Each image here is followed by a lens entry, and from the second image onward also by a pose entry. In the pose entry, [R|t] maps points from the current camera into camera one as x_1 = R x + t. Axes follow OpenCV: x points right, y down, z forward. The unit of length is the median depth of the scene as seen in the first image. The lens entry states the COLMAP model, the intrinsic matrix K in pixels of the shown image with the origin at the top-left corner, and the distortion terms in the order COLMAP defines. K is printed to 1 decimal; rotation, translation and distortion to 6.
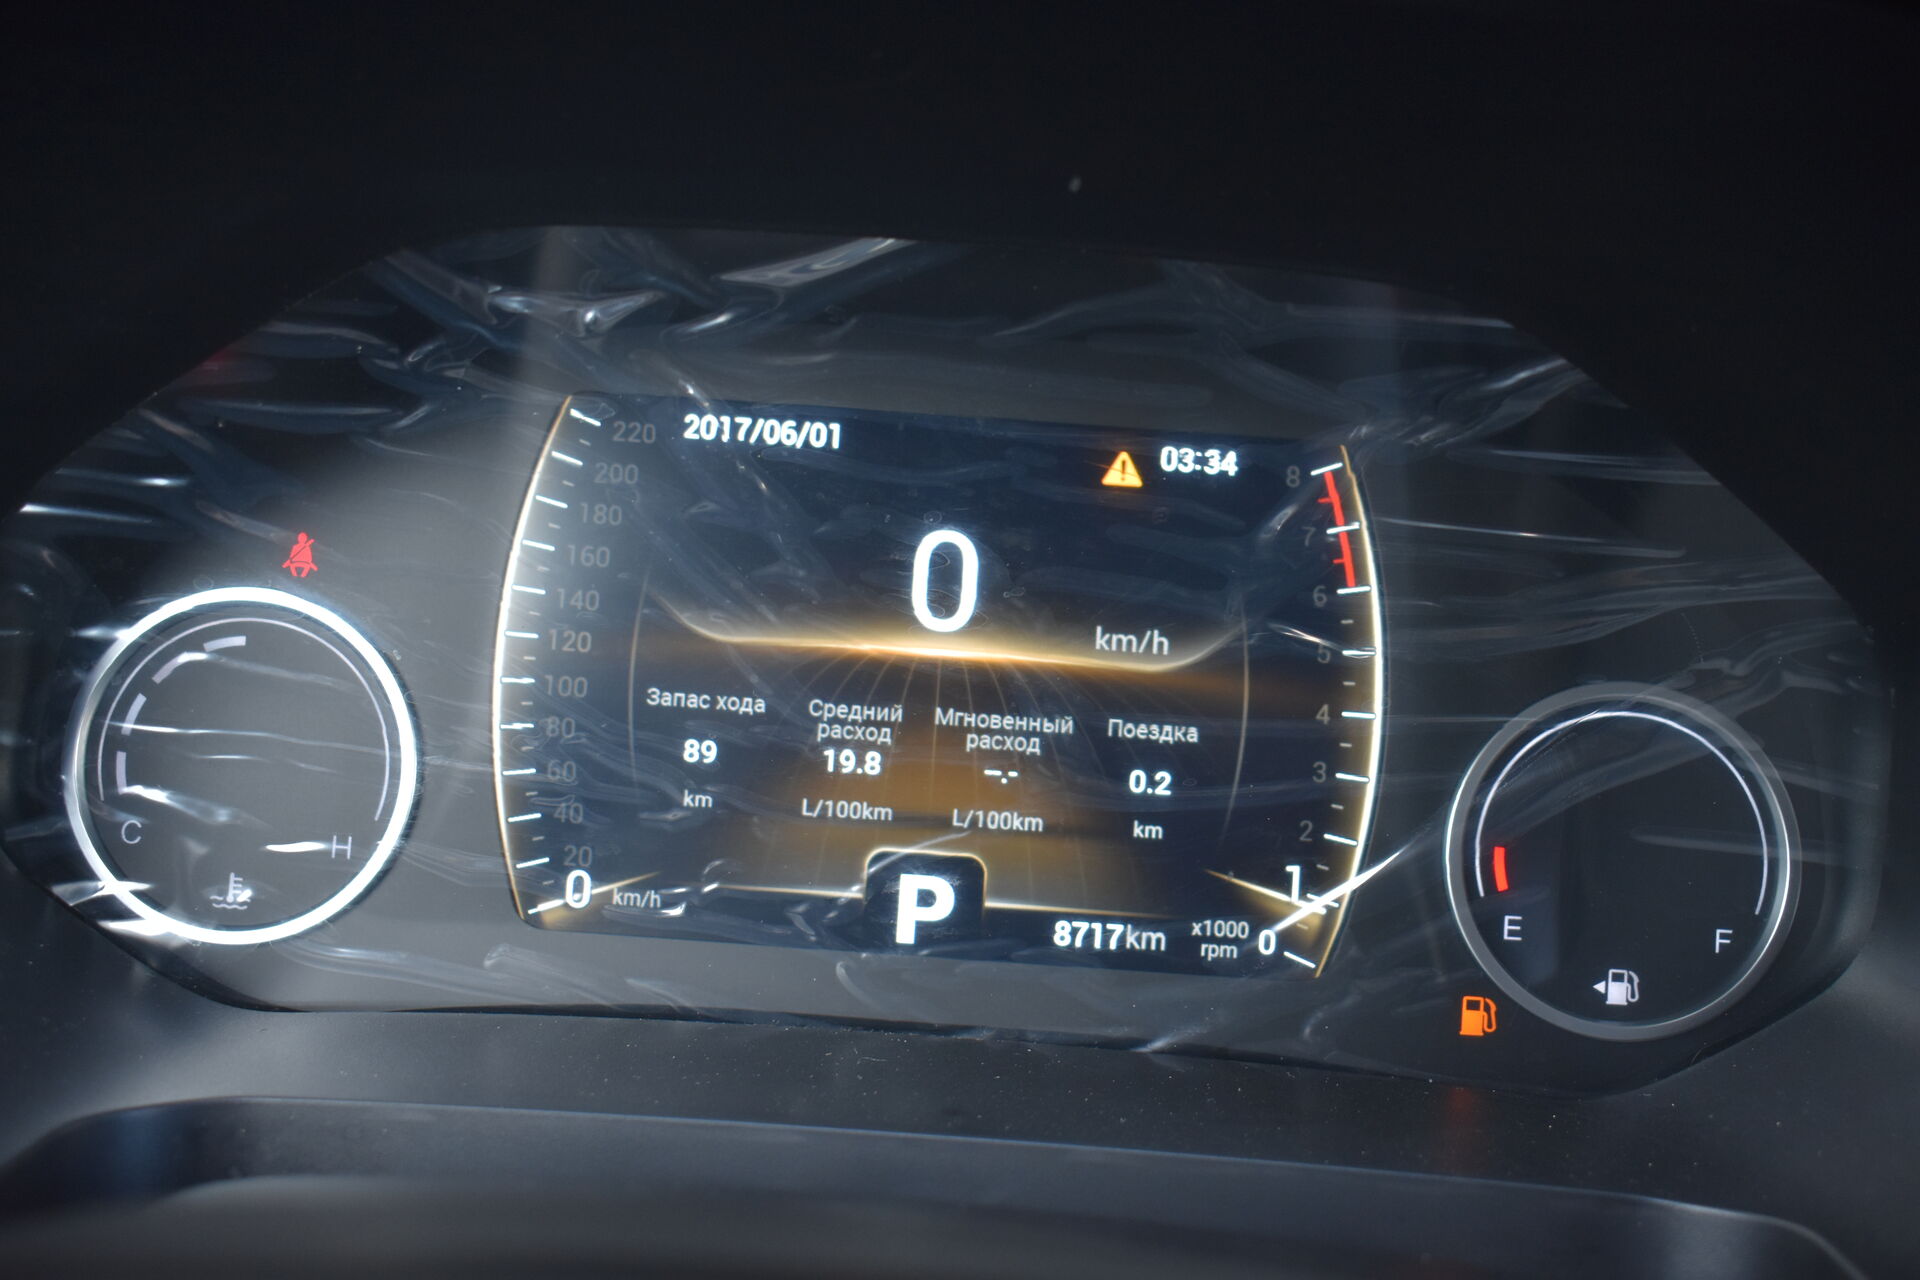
lens RADIAL K [[2153.9, 0, 960.0], [0, 2153.9, 640.0], [0, 0, 1]] dist [-0.112349, -0.007567]
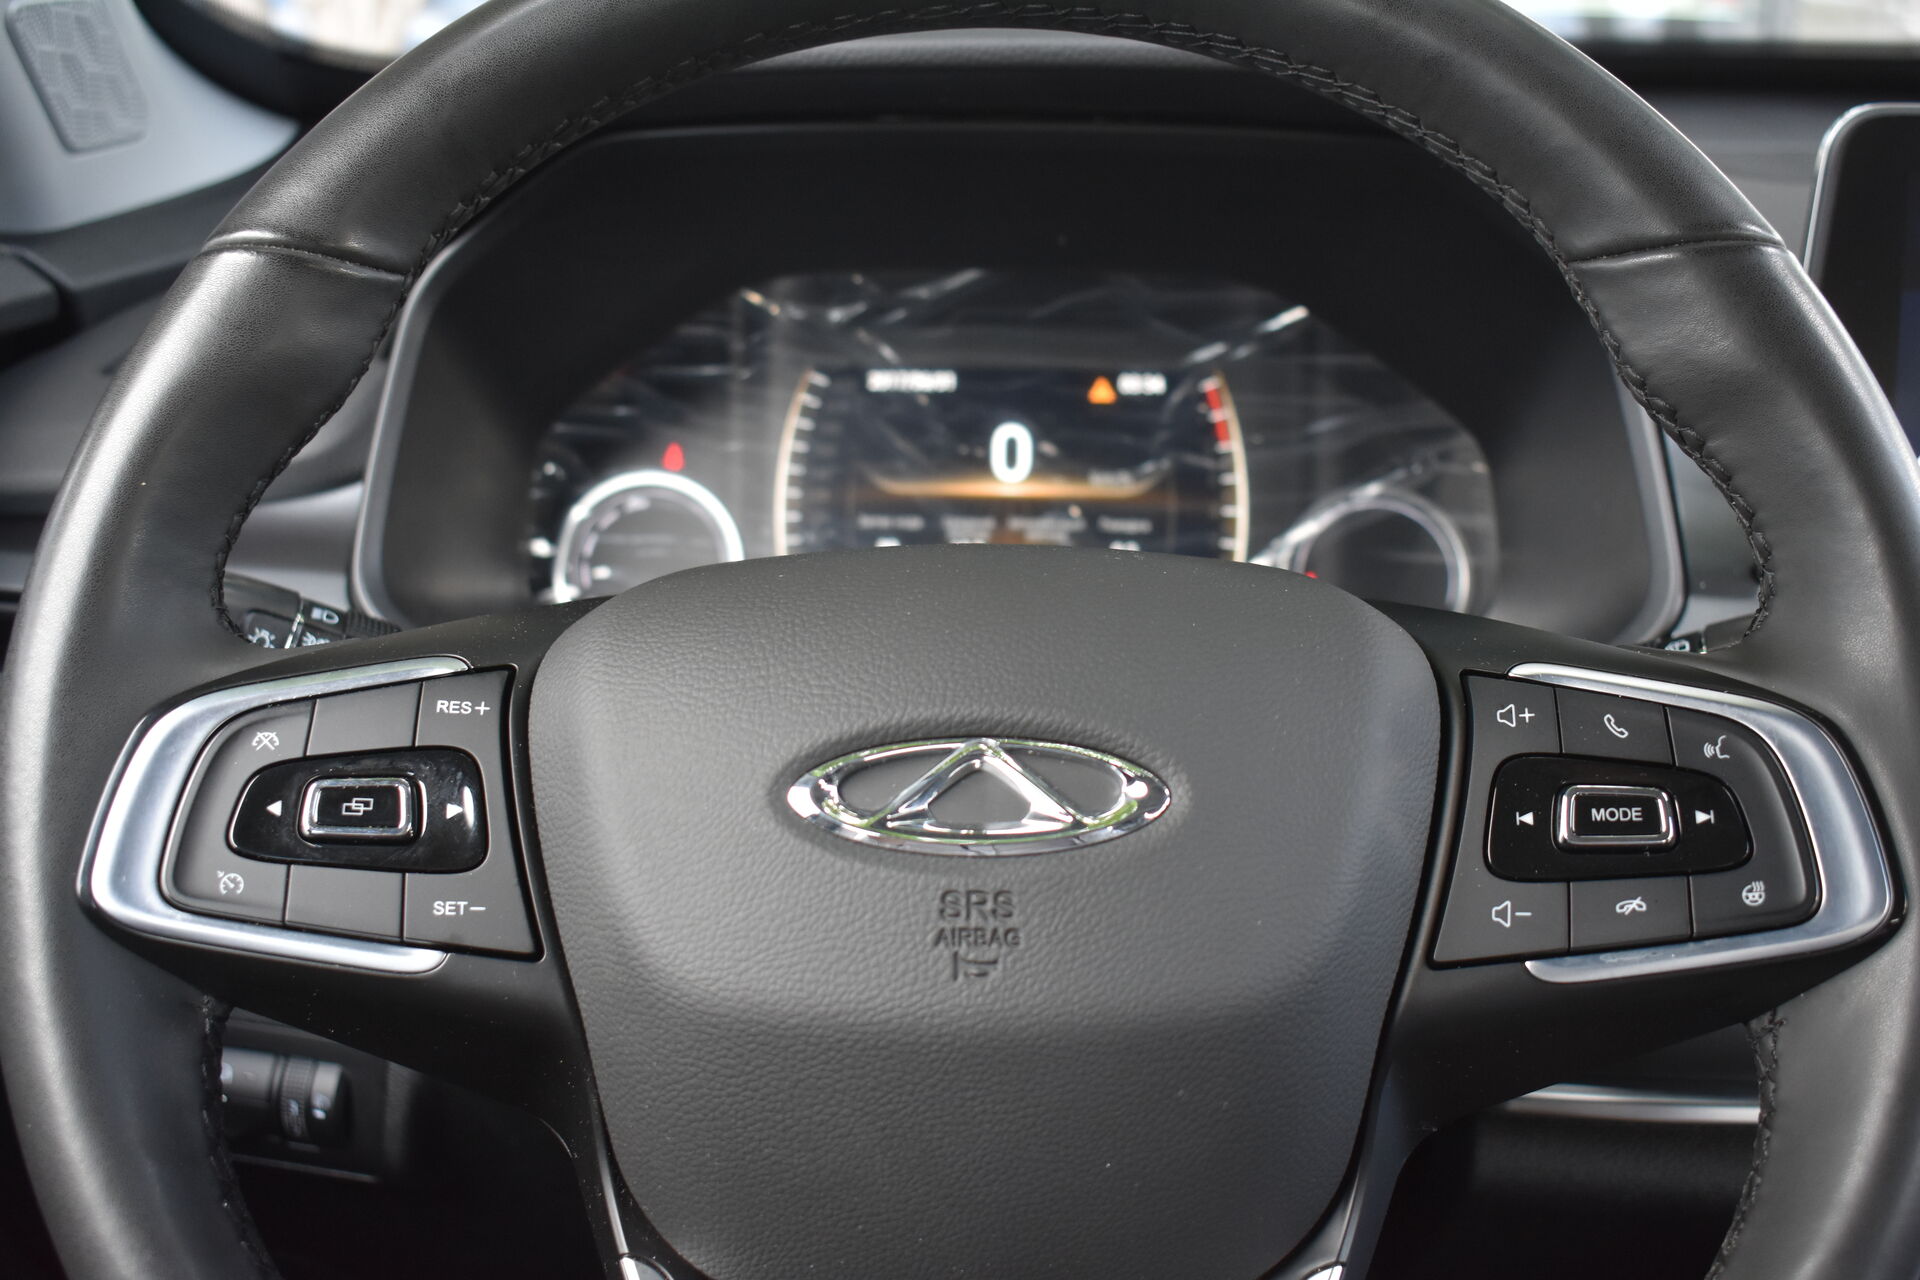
lens RADIAL K [[2153.9, 0, 960.0], [0, 2153.9, 640.0], [0, 0, 1]] dist [-0.112349, -0.007567]
pose [[0.998525, -0.047572, -0.026153, -0.010877], [0.045910, 0.997092, -0.060831, 0.253080], [0.028970, 0.059541, 0.997805, -0.900122]]
